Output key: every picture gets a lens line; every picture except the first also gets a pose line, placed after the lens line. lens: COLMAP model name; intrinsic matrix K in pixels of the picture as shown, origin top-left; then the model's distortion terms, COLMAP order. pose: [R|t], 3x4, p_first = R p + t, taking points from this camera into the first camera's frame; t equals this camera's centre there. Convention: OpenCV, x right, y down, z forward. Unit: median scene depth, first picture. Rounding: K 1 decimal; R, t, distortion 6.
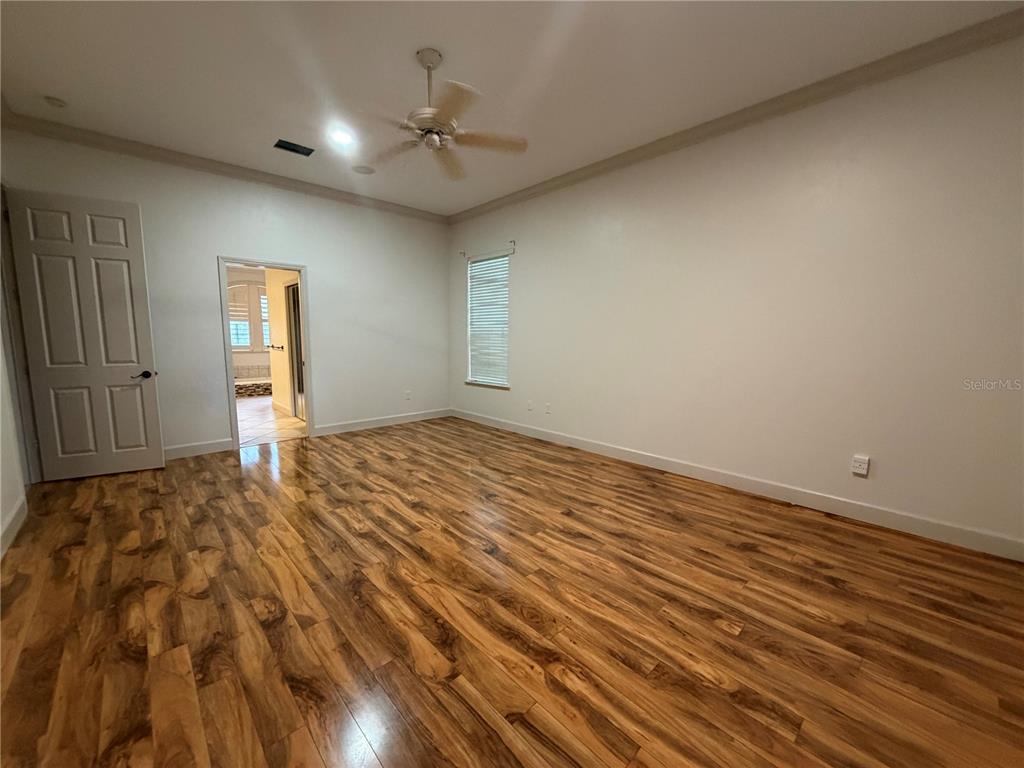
lens RADIAL K [[408.2, 0, 506.3], [0, 408.2, 386.5], [0, 0, 1]] dist [-0.002287, 0.000273]
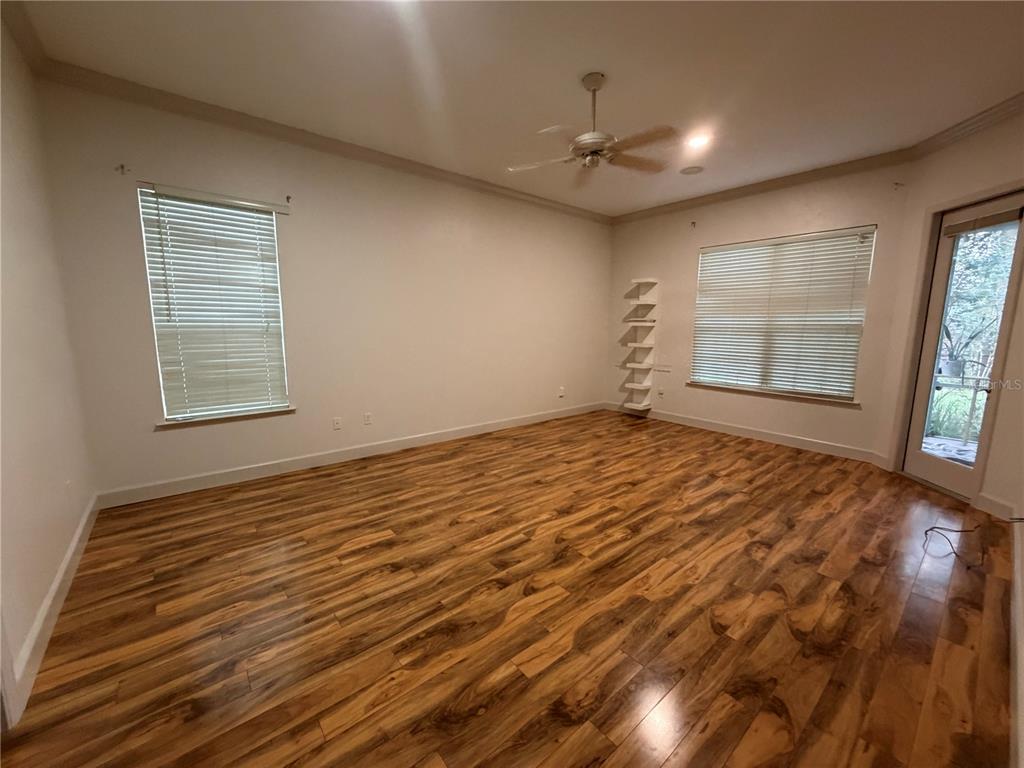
lens RADIAL K [[408.2, 0, 515.8], [0, 408.2, 385.7], [0, 0, 1]] dist [-0.002287, 0.000273]
pose [[0.047114, -0.154731, 0.986833, -1.286336], [0.116393, 0.982050, 0.148424, -0.188354], [-0.992085, 0.107868, 0.064278, 1.138077]]
